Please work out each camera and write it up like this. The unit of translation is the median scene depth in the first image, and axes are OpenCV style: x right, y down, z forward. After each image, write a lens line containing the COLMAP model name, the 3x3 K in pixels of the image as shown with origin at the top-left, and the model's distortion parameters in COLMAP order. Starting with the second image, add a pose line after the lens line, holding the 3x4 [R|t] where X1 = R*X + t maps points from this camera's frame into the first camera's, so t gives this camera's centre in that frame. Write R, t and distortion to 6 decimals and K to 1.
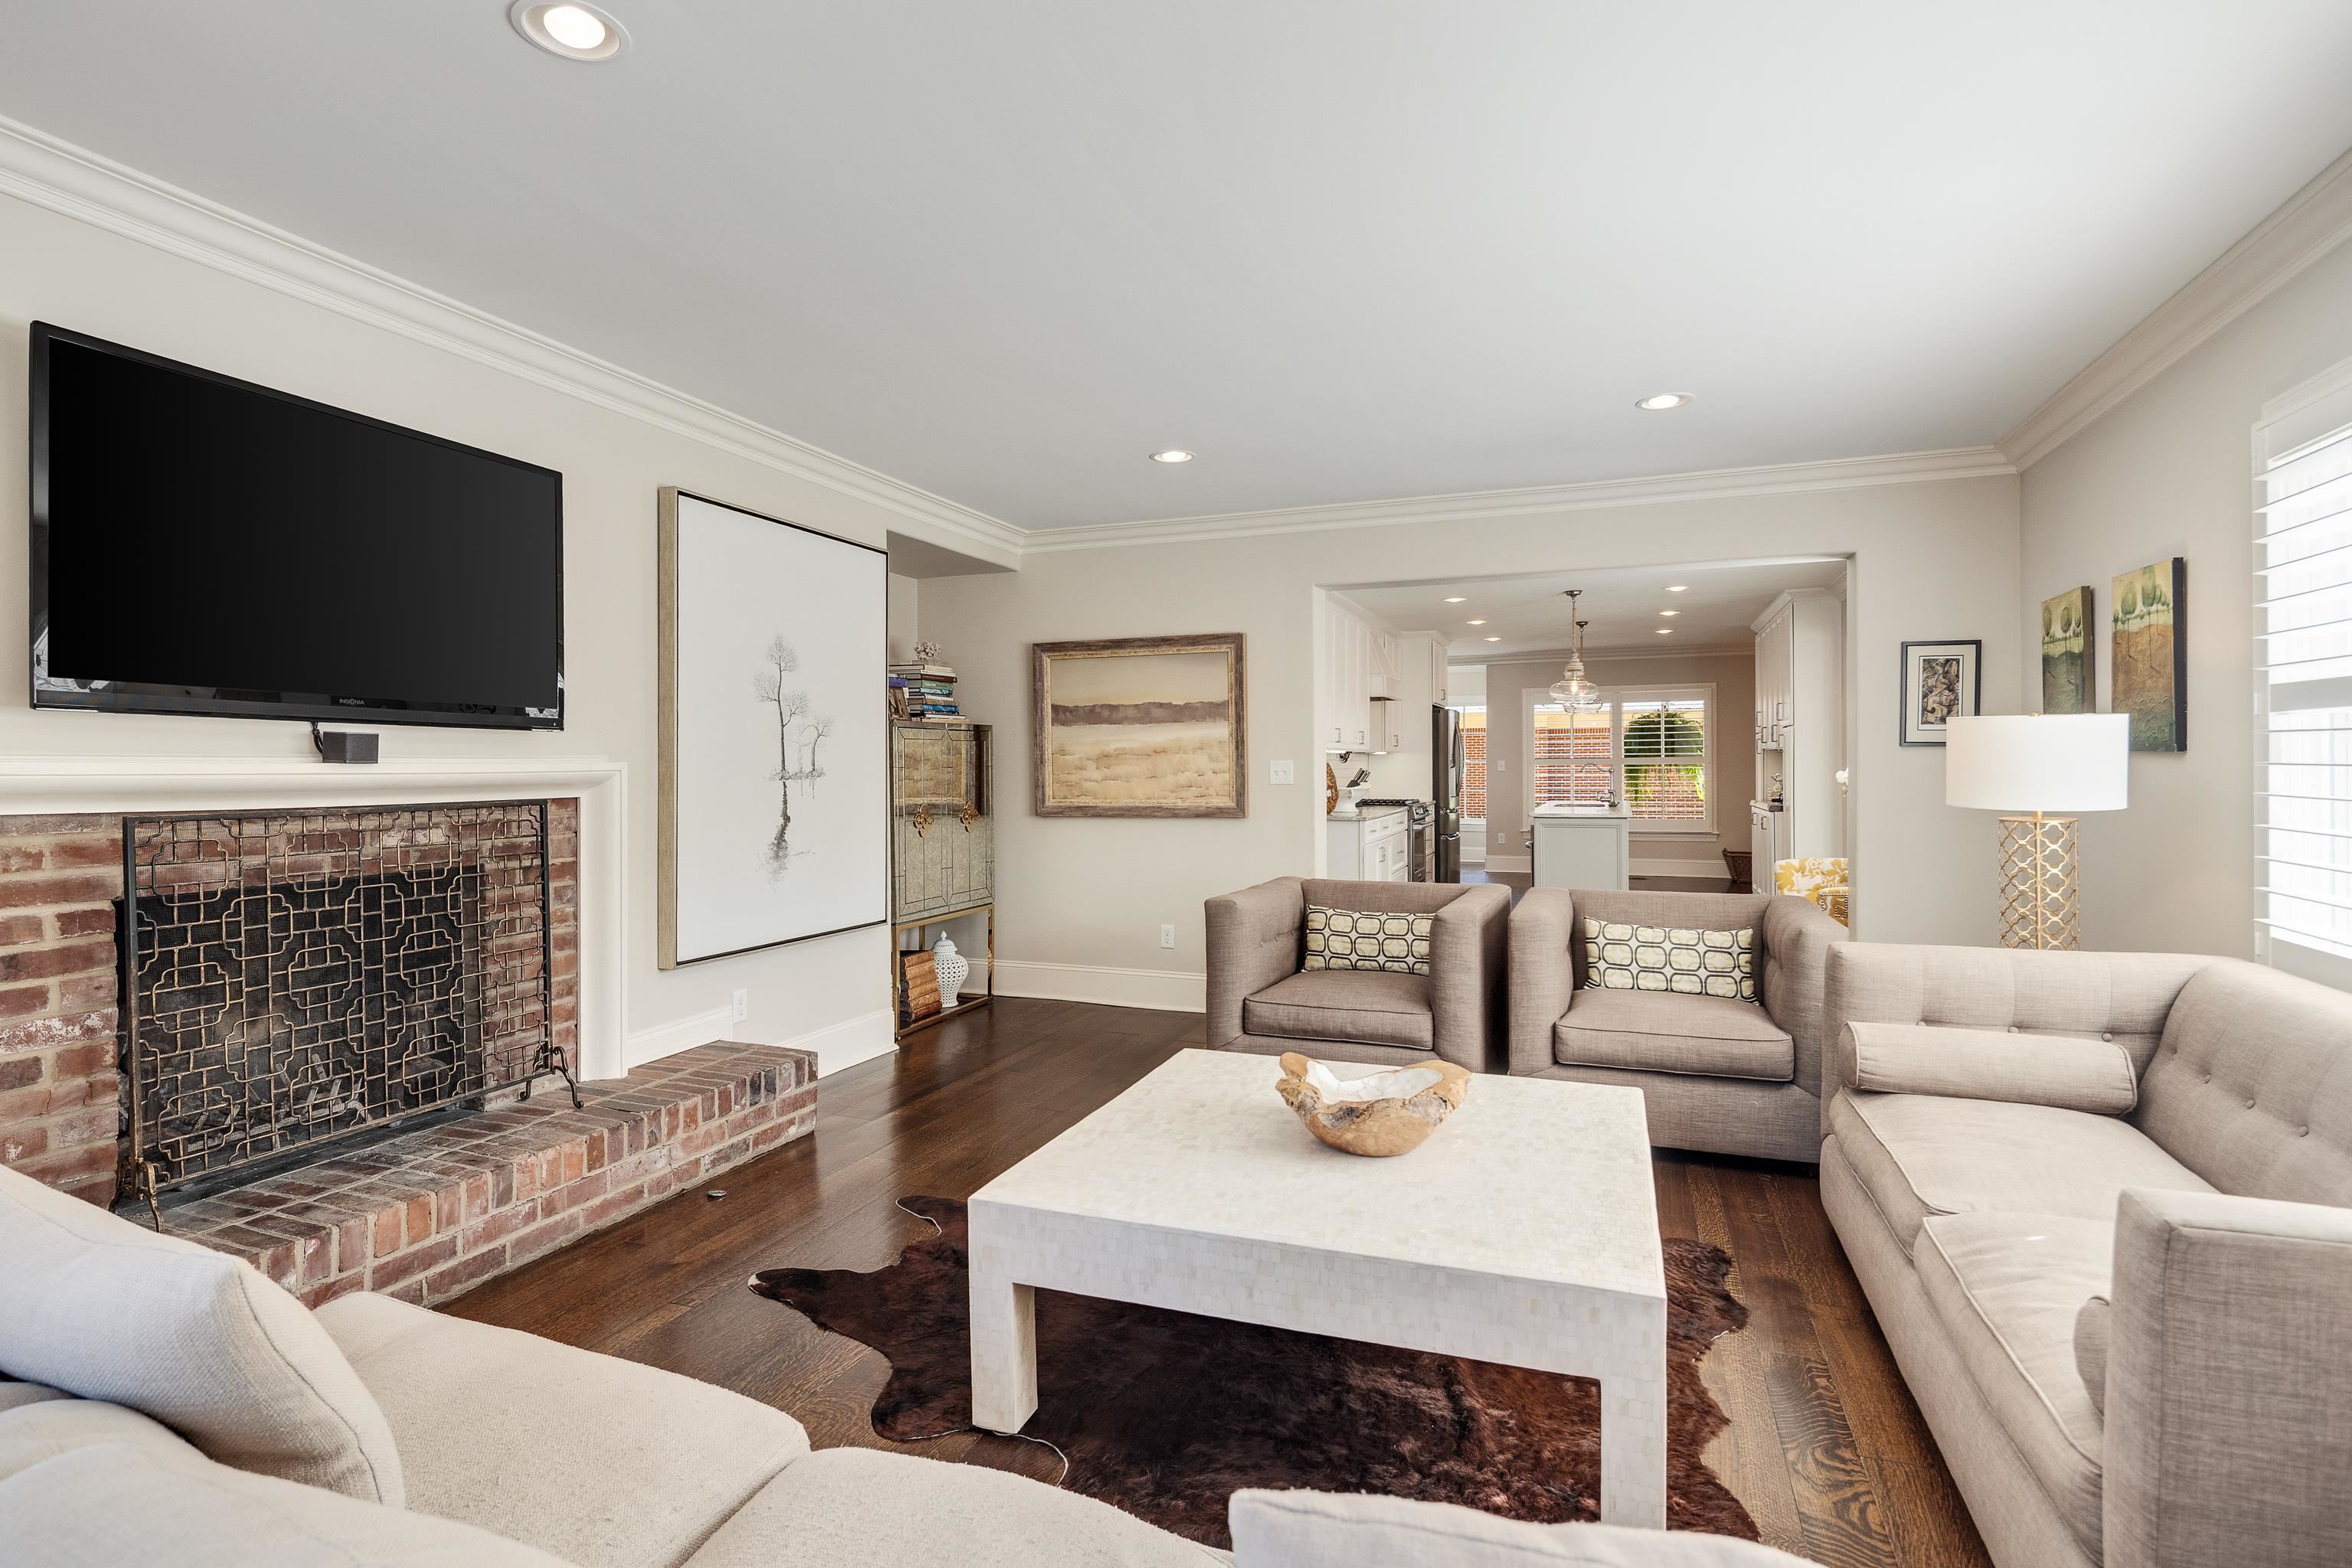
lens RADIAL K [[1126.8, 0, 1176.2], [0, 1126.8, 769.6], [0, 0, 1]] dist [0.004591, -0.000536]
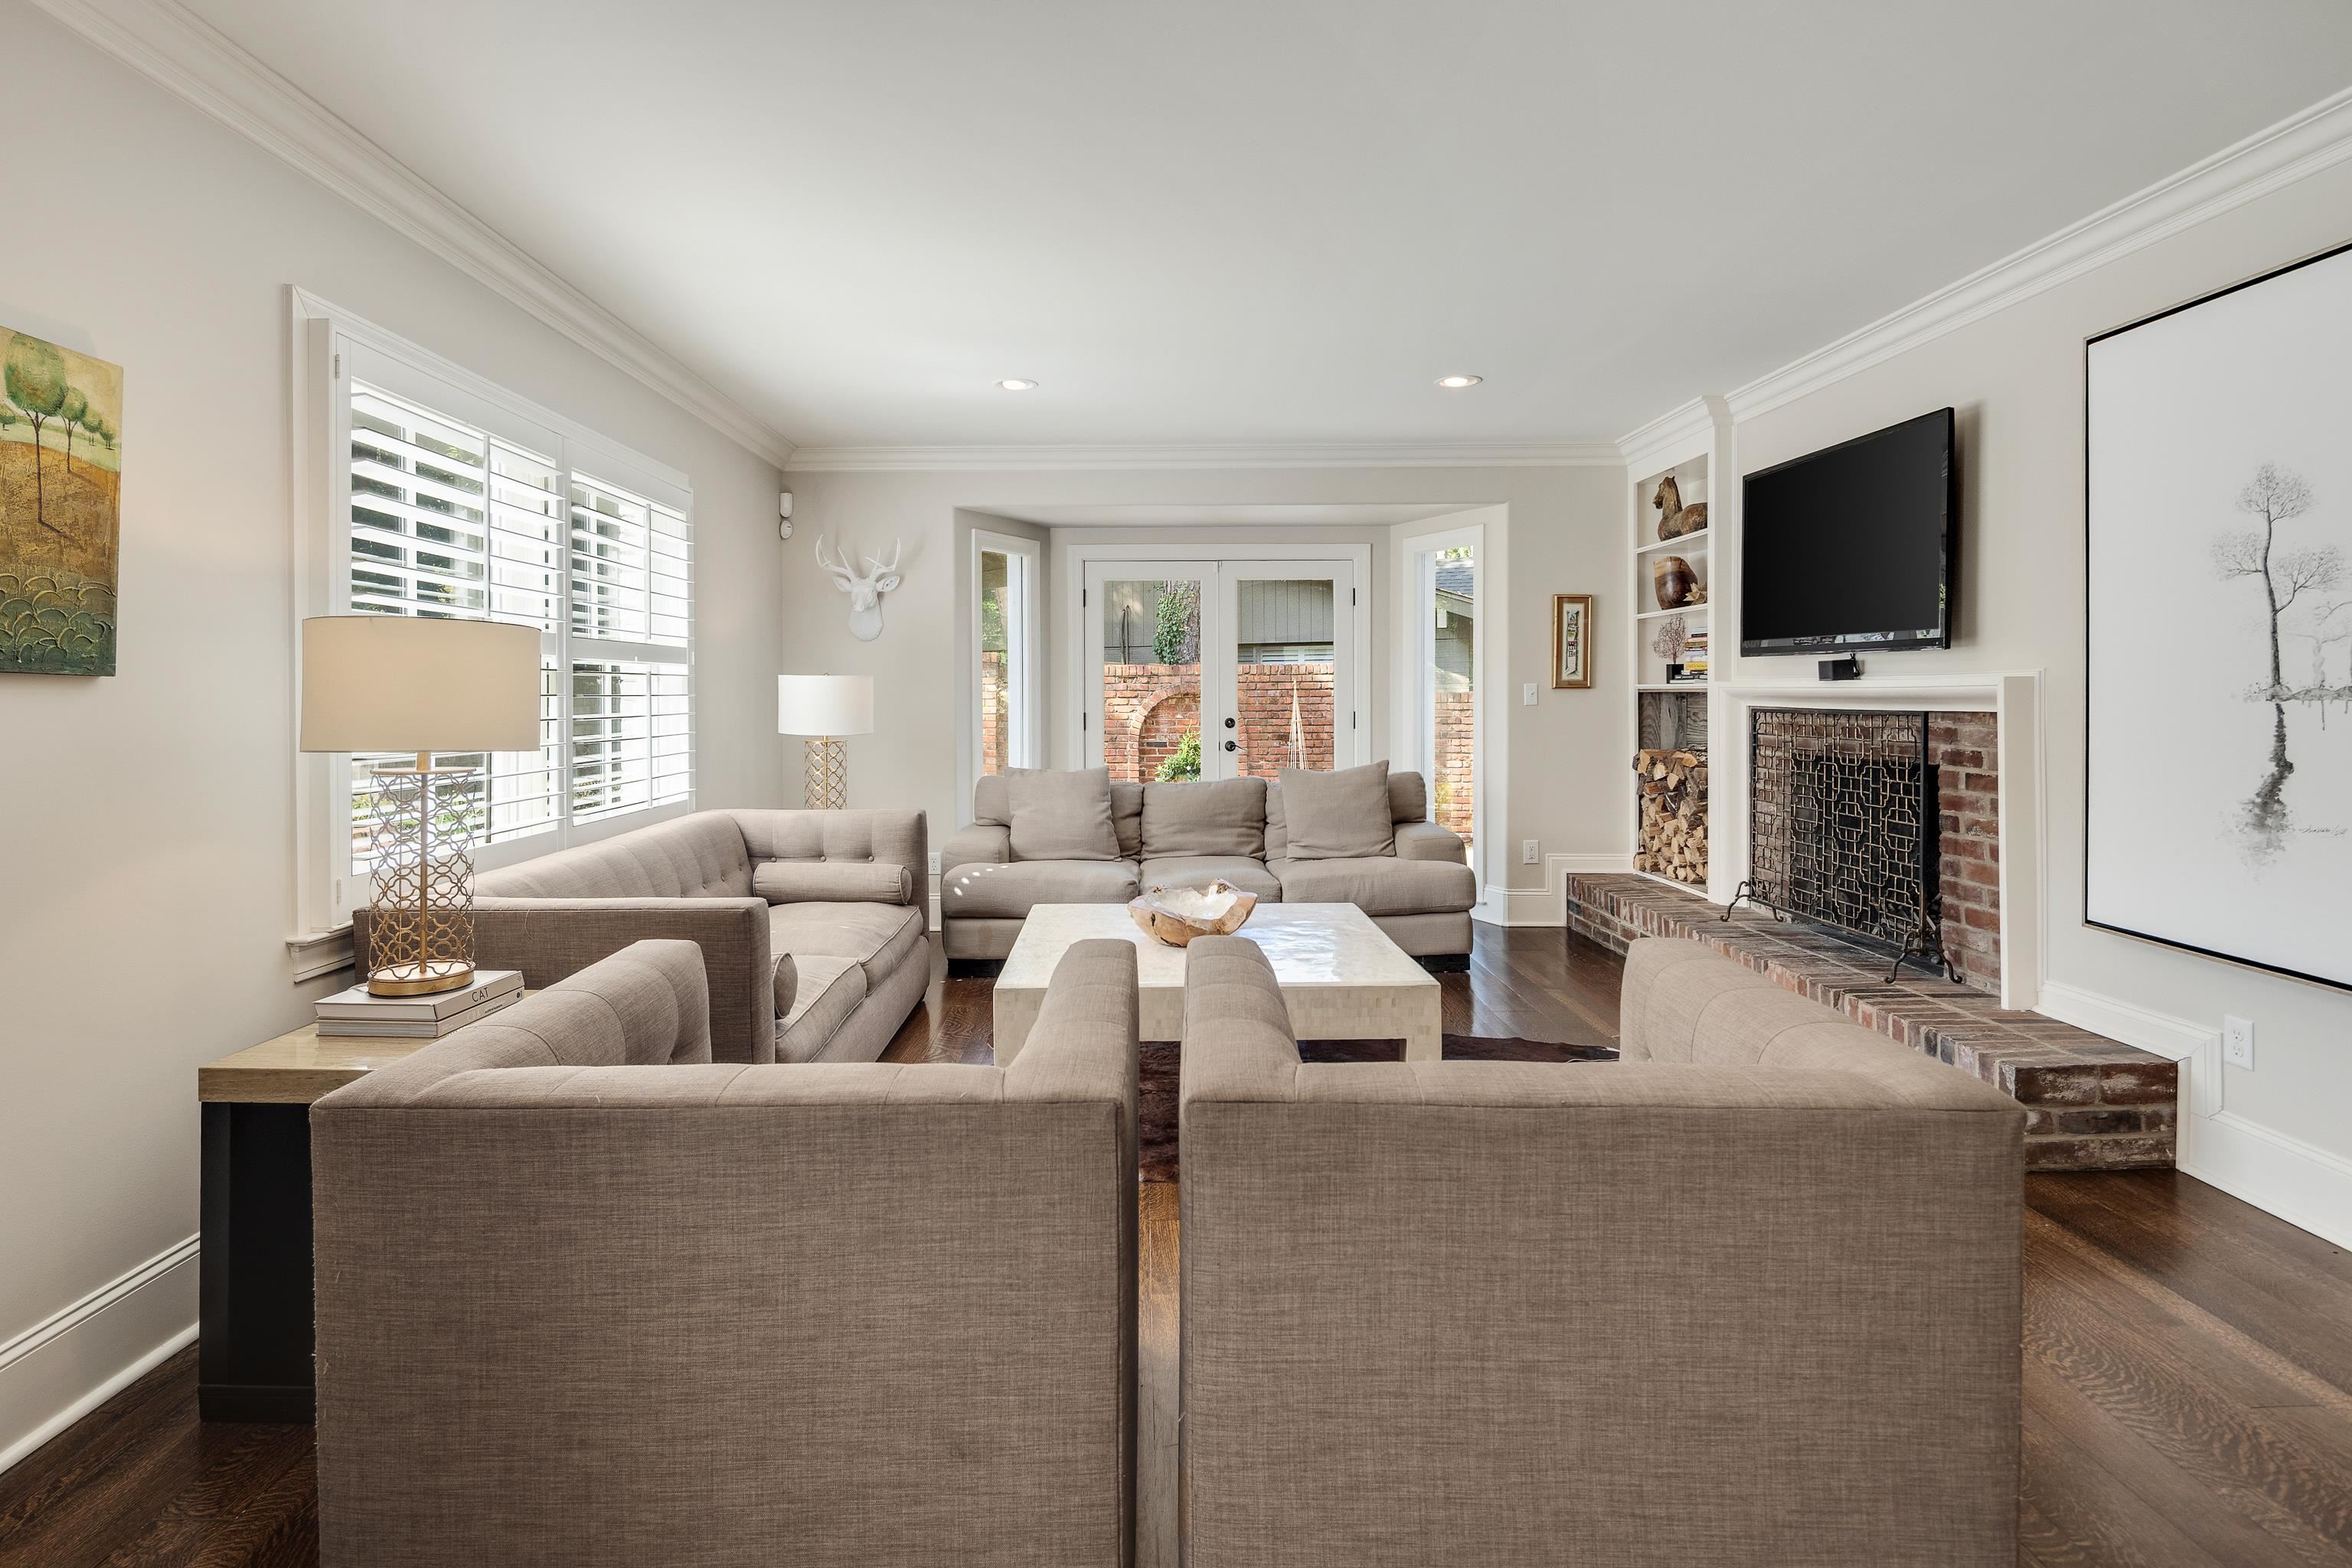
lens RADIAL K [[1126.8, 0, 1156.6], [0, 1126.8, 705.6], [0, 0, 1]] dist [0.004591, -0.000536]
pose [[-0.929055, 0.019011, -0.369453, 0.571451], [0.013477, 0.999755, 0.017554, -0.009297], [0.369697, 0.011330, -0.929083, 1.777363]]
